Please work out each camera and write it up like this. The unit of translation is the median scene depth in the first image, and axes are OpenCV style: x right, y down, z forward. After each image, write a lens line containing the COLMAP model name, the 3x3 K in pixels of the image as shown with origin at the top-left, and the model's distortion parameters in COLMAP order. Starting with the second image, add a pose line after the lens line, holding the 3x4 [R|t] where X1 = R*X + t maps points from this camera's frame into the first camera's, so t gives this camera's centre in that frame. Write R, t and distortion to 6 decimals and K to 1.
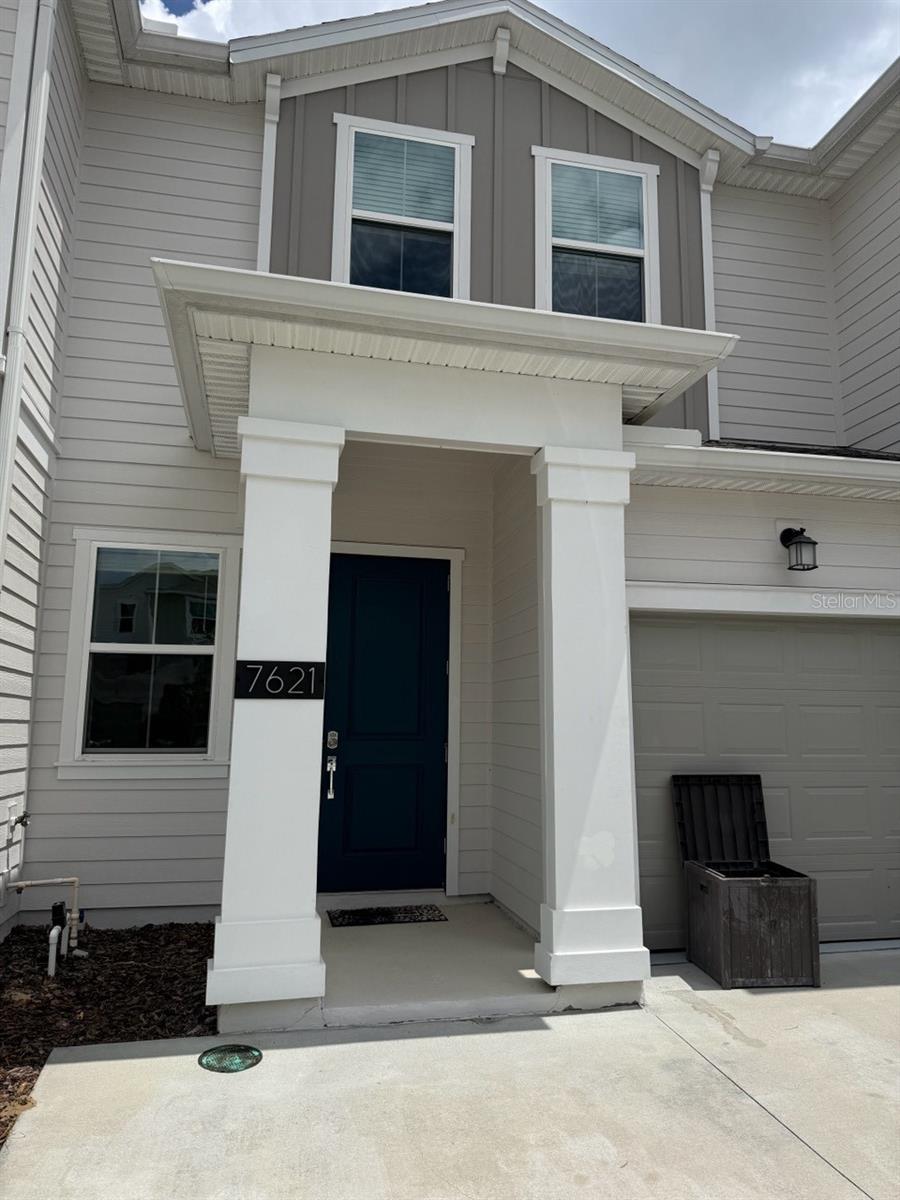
lens RADIAL K [[841.1, 0, 459.7], [0, 841.1, 595.2], [0, 0, 1]] dist [0.072954, -0.094939]
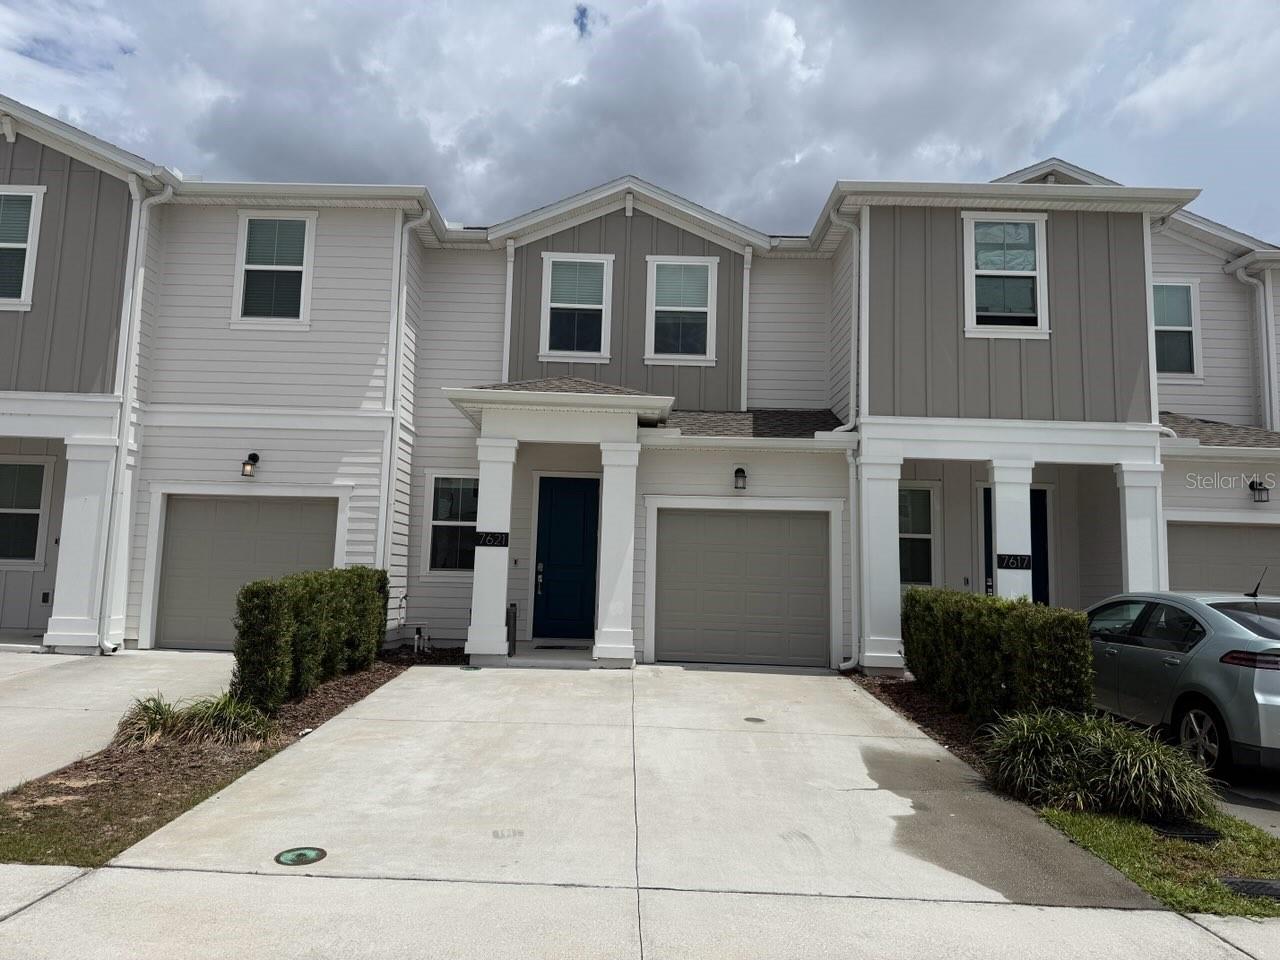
lens RADIAL K [[897.2, 0, 639.5], [0, 897.2, 484.0], [0, 0, 1]] dist [0.072954, -0.094939]
pose [[0.974645, -0.005473, -0.223690, 0.633641], [0.015609, 0.998928, 0.043571, -0.137593], [0.223212, -0.045958, 0.973686, -1.186793]]
